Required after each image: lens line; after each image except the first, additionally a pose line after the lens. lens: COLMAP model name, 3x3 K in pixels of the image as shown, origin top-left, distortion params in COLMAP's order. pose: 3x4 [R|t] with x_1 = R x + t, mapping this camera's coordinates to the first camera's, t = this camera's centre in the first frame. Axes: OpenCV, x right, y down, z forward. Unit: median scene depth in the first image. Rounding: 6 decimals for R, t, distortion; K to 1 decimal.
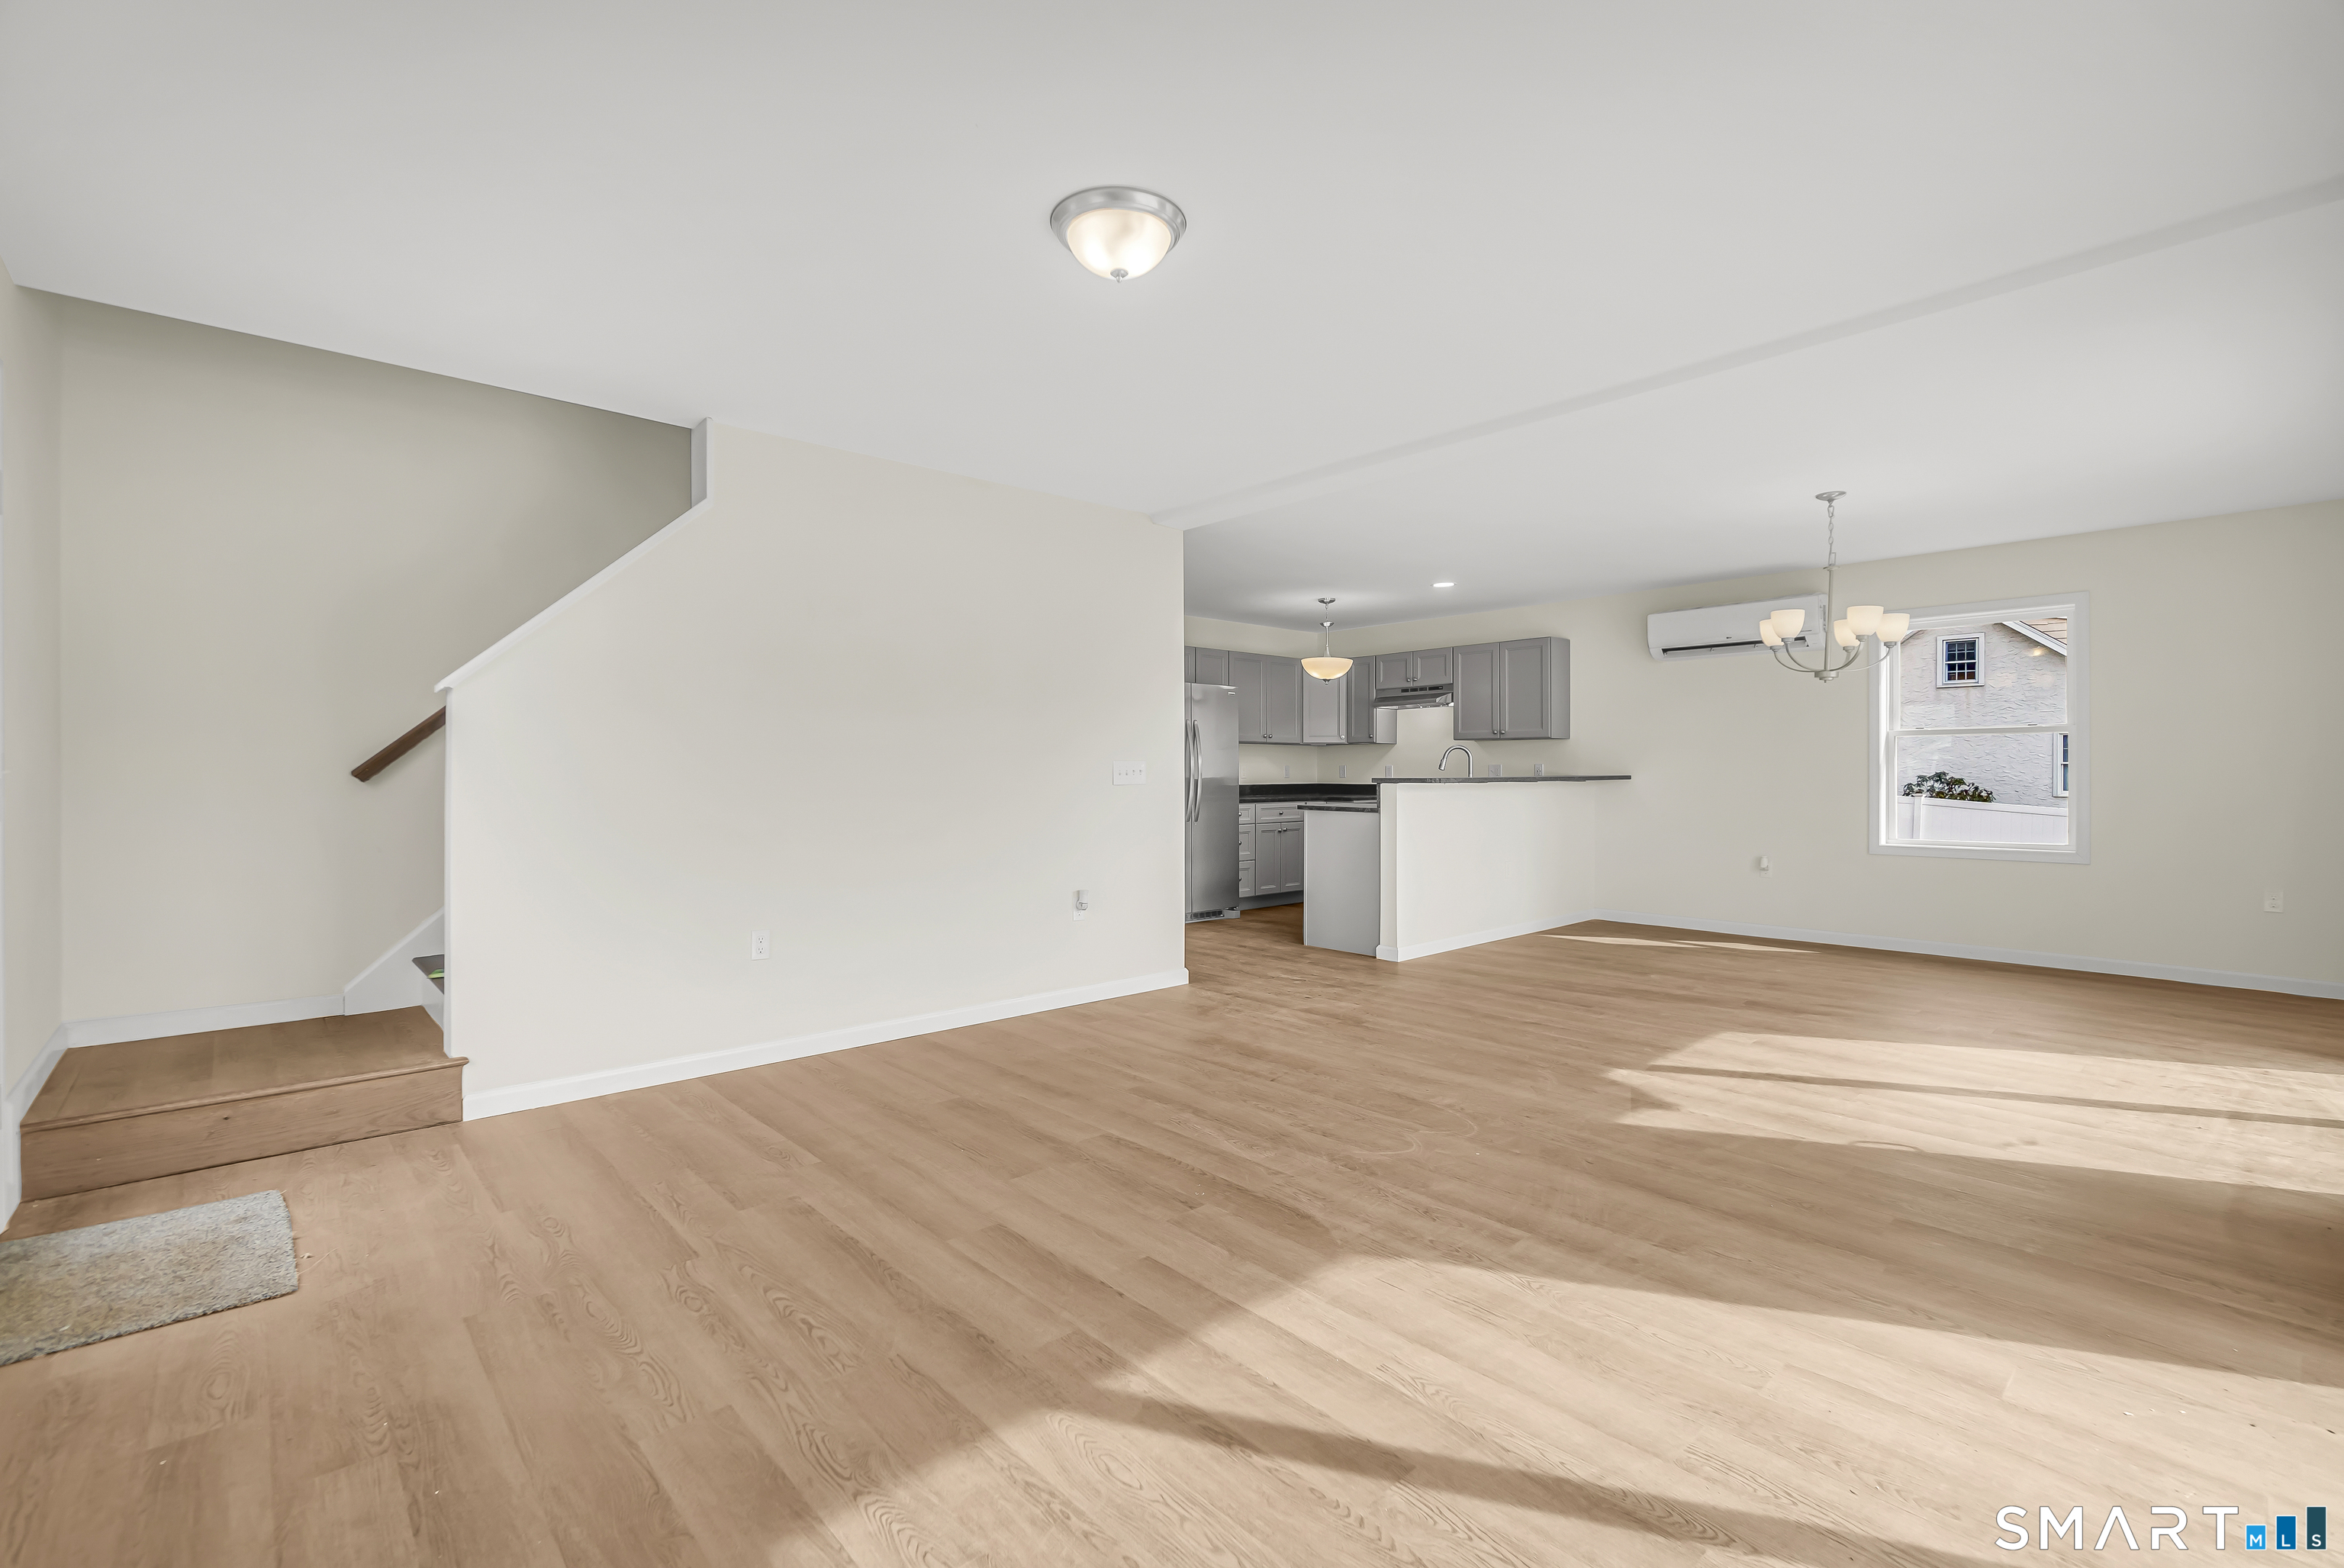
lens RADIAL K [[1035.5, 0, 1172.0], [0, 1035.5, 784.0], [0, 0, 1]] dist [-0.001493, 0.000326]
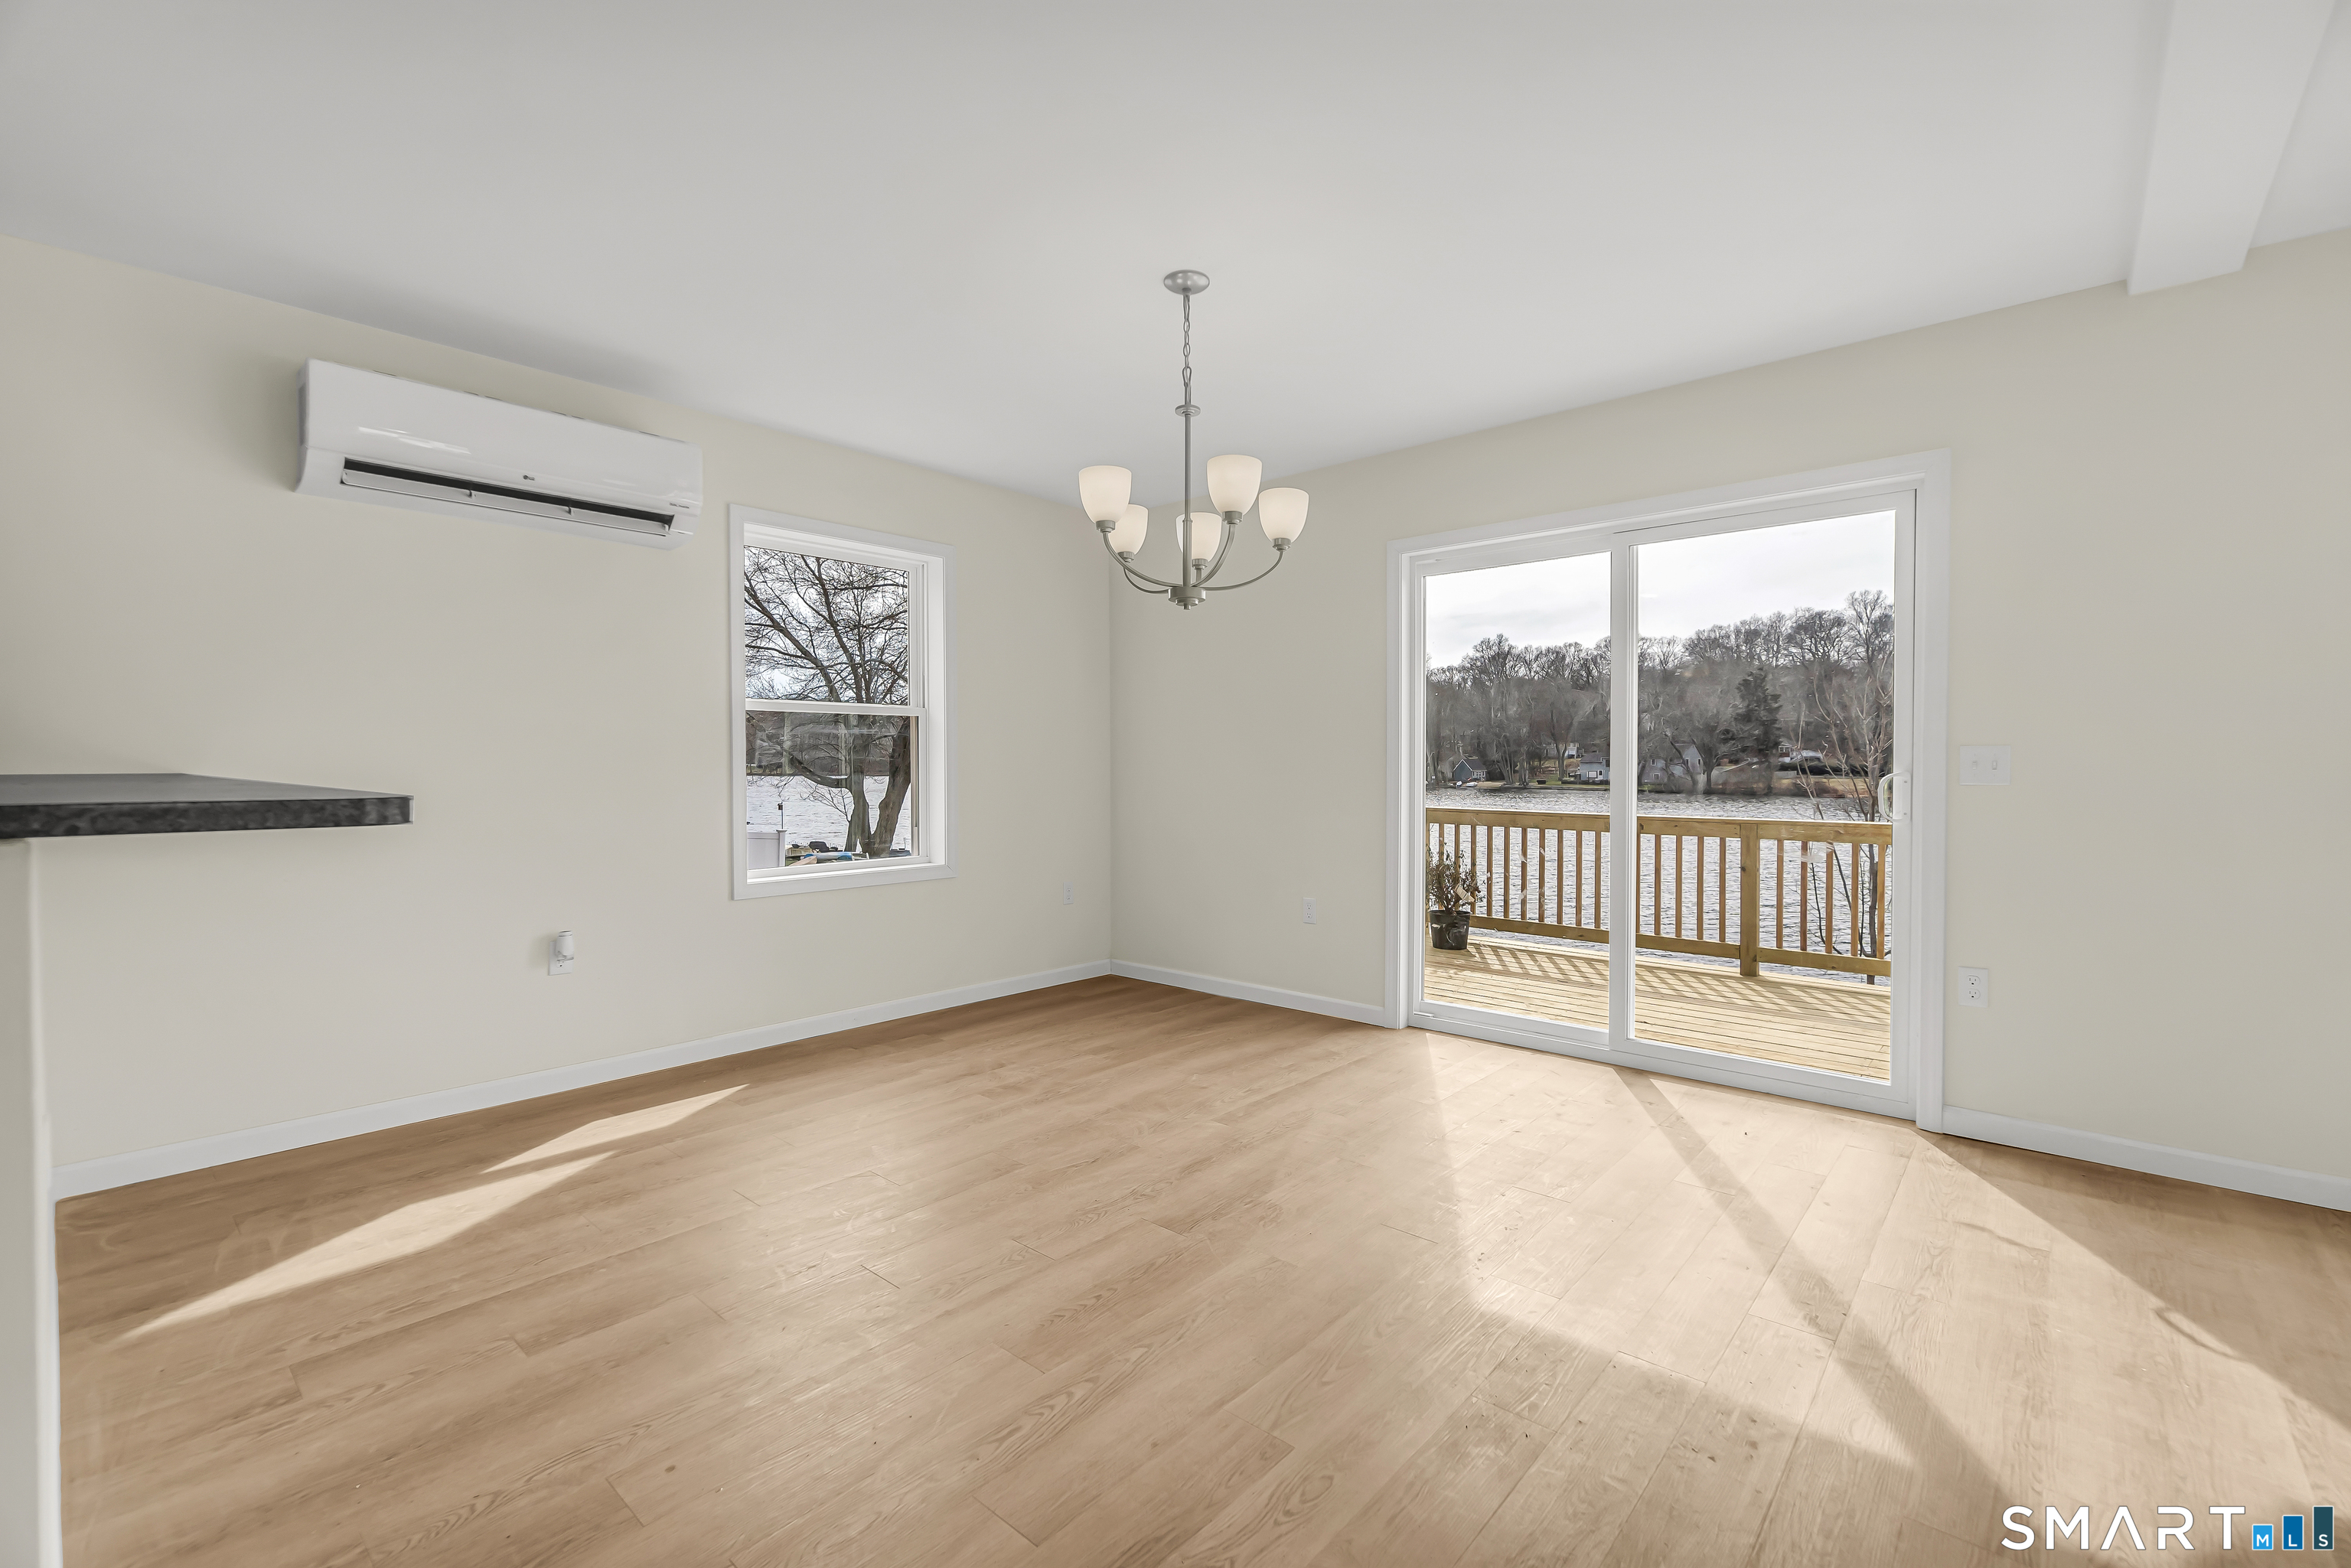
lens RADIAL K [[1016.6, 0, 1174.6], [0, 1016.6, 773.9], [0, 0, 1]] dist [-0.007658, 0.000210]
pose [[-0.102506, -0.008184, 0.994699, 0.052713], [0.011752, 0.999886, 0.009438, -0.008580], [-0.994663, 0.012657, -0.102398, 0.755585]]
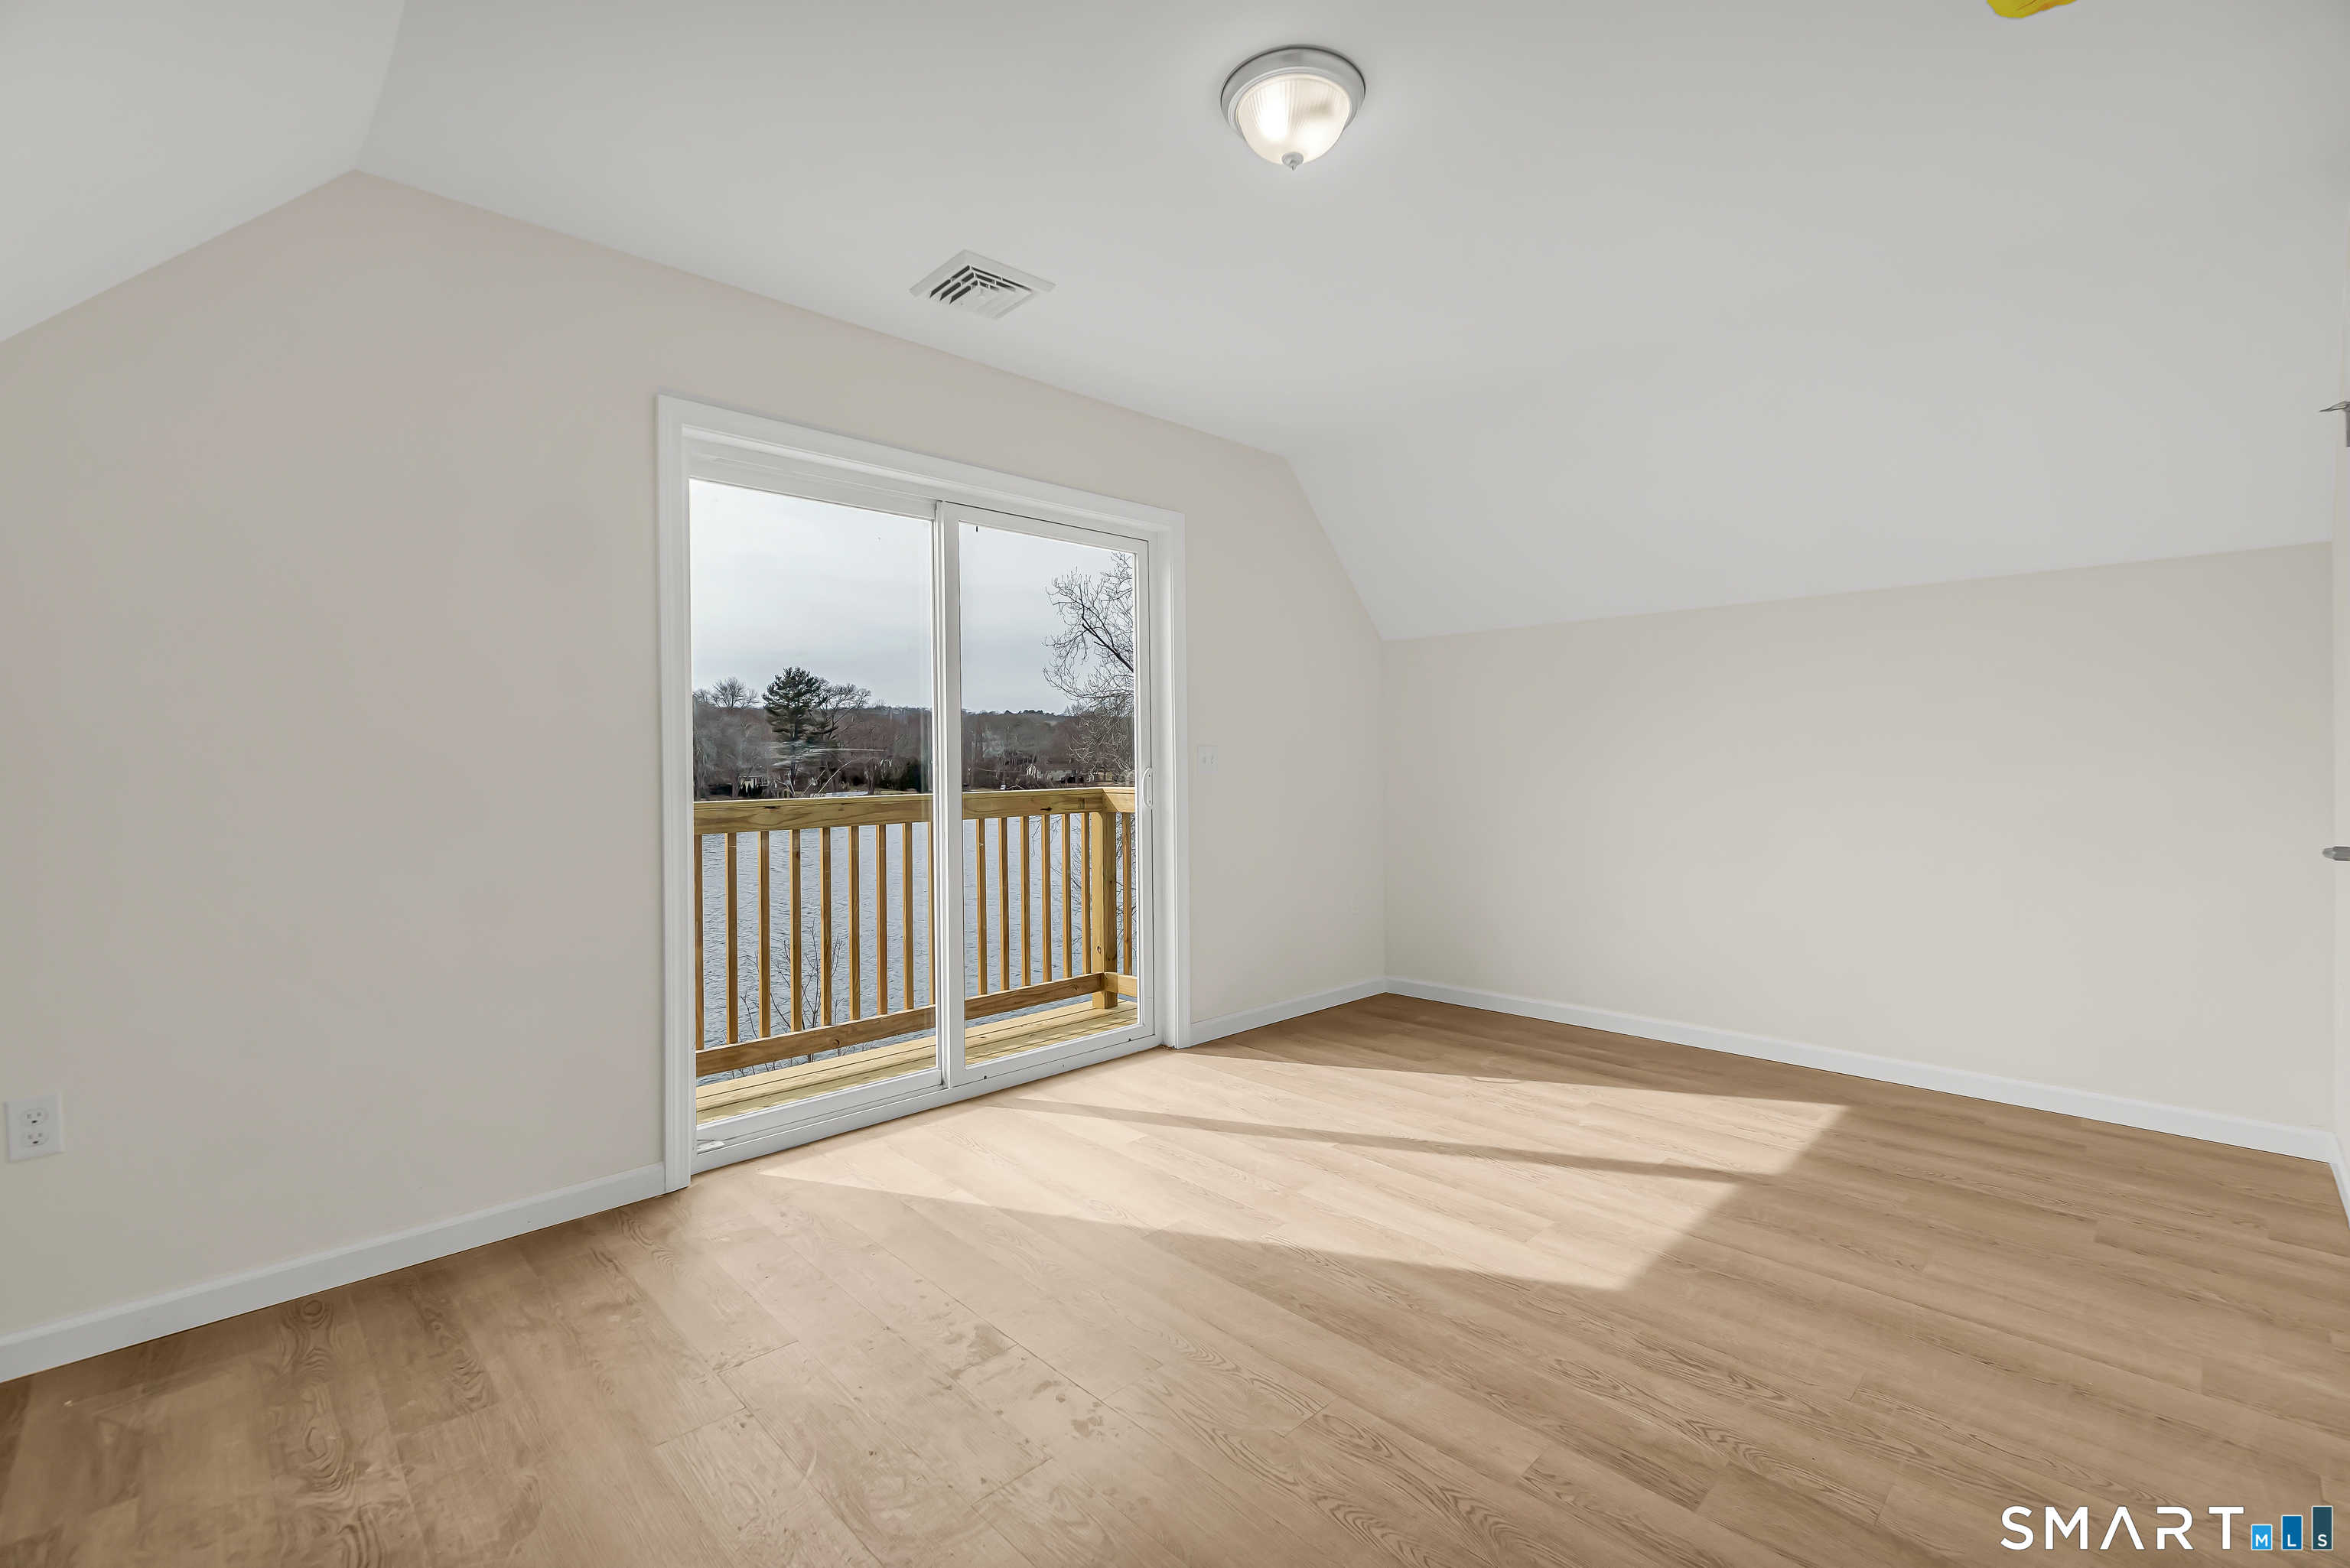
lens RADIAL K [[1018.0, 0, 1167.0], [0, 1018.0, 778.1], [0, 0, 1]] dist [-0.004407, 0.000317]
pose [[-0.999077, 0.019261, -0.038395, 0.484746], [0.018681, 0.999707, 0.015401, -0.004623], [0.038680, 0.014669, -0.999144, 0.948608]]
